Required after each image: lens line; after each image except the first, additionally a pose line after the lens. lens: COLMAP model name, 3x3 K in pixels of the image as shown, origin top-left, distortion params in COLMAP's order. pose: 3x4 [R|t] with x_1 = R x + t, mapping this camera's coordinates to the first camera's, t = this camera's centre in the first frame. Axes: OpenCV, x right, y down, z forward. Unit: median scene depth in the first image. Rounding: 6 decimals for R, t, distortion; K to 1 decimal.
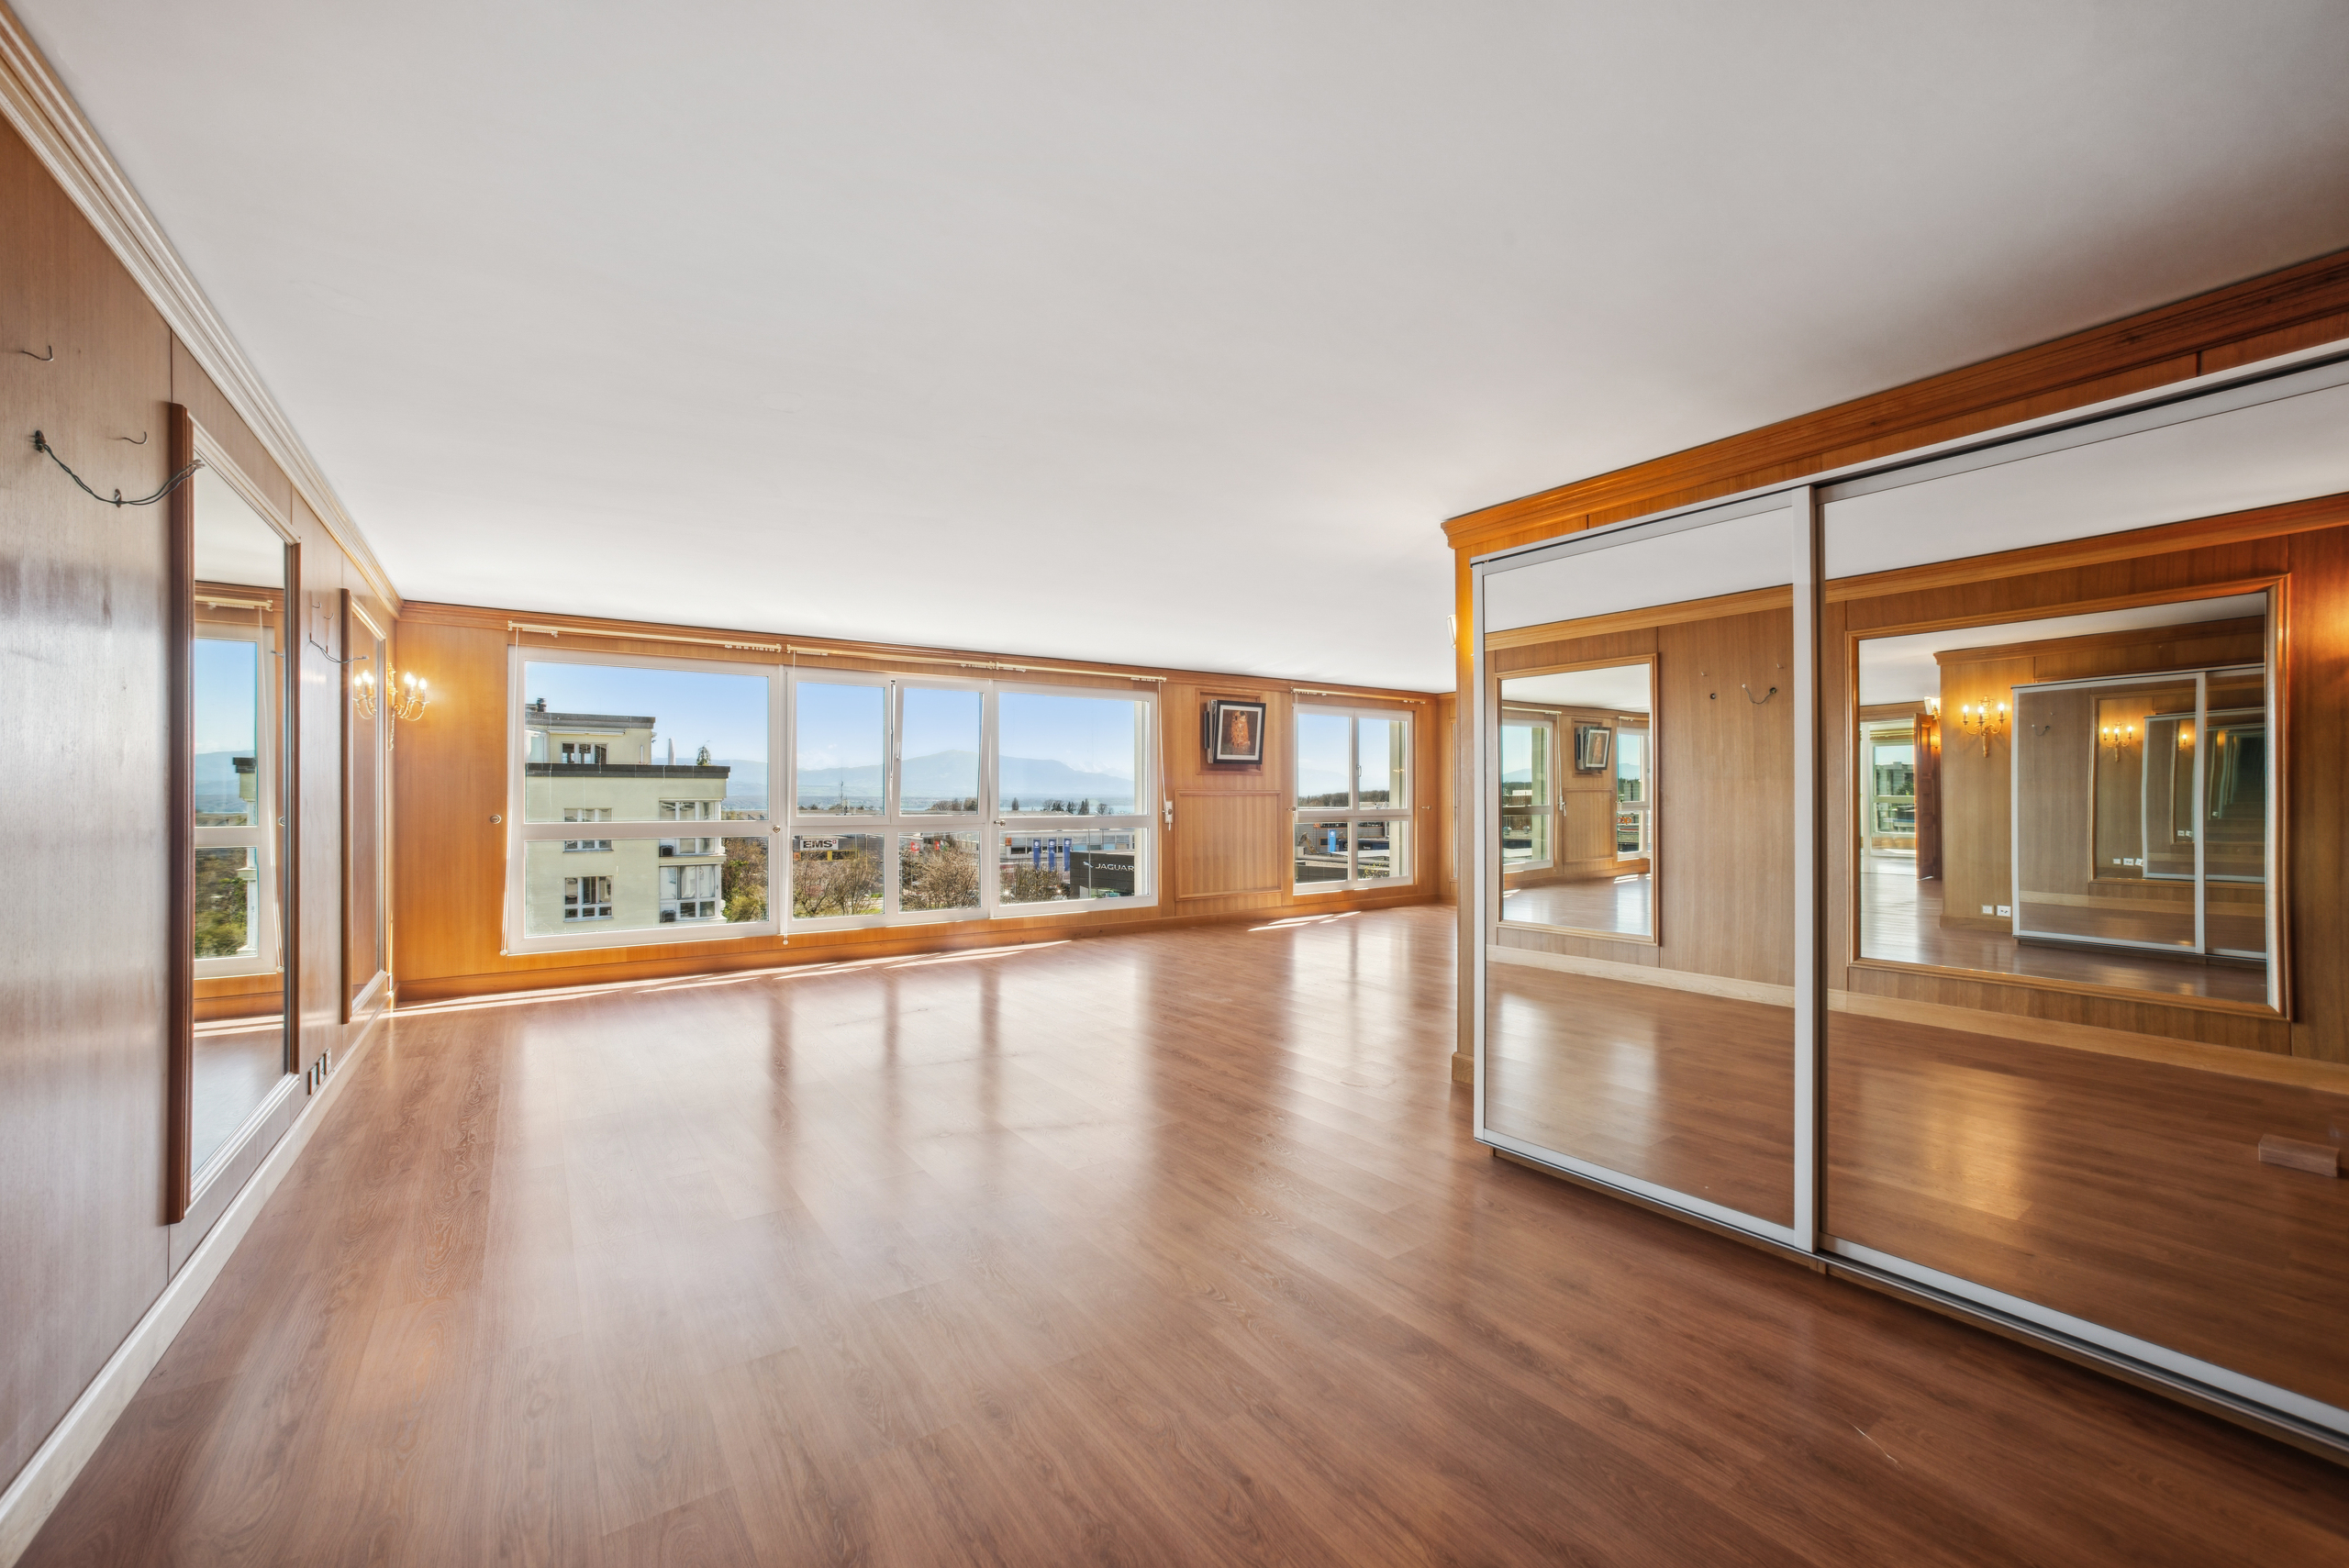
lens RADIAL K [[923.9, 0, 1170.0], [0, 923.9, 792.7], [0, 0, 1]] dist [-0.027442, 0.000109]
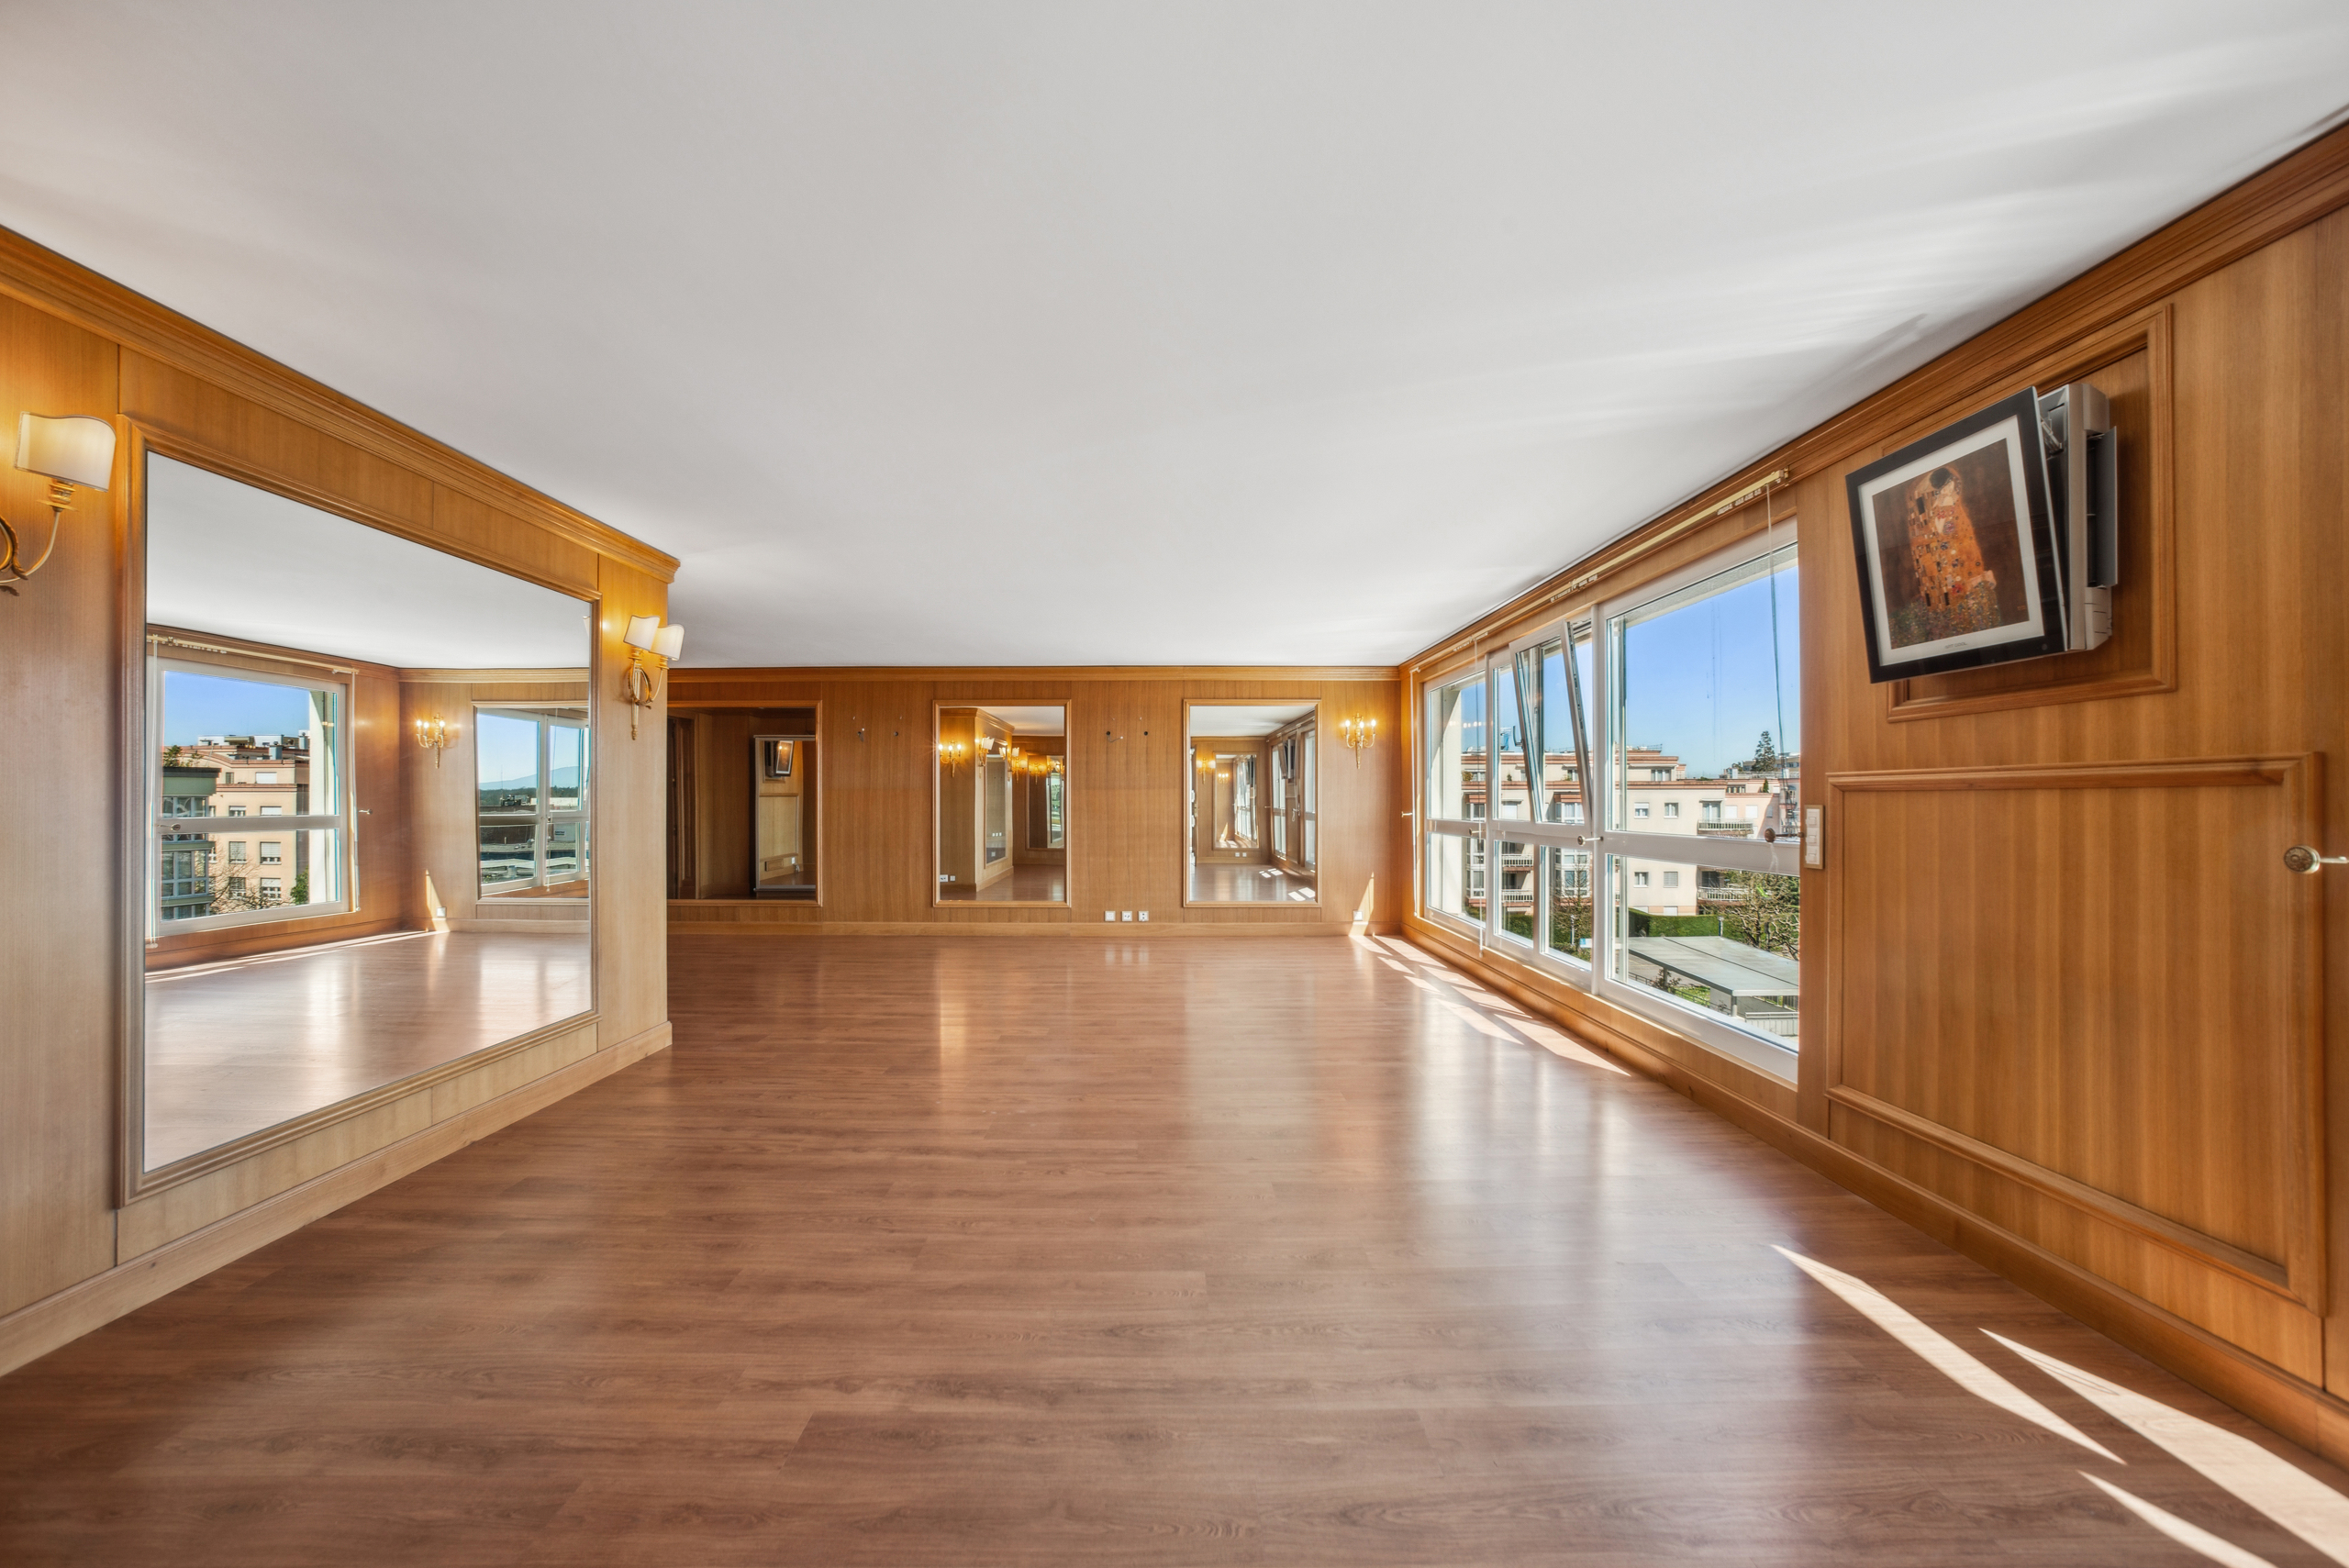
lens RADIAL K [[923.9, 0, 1170.0], [0, 923.9, 792.7], [0, 0, 1]] dist [-0.027442, 0.000109]
pose [[-0.566108, -0.006339, -0.824307, 0.411652], [0.003367, 0.999944, -0.010002, 0.006206], [0.824324, -0.008438, -0.566055, 0.952736]]
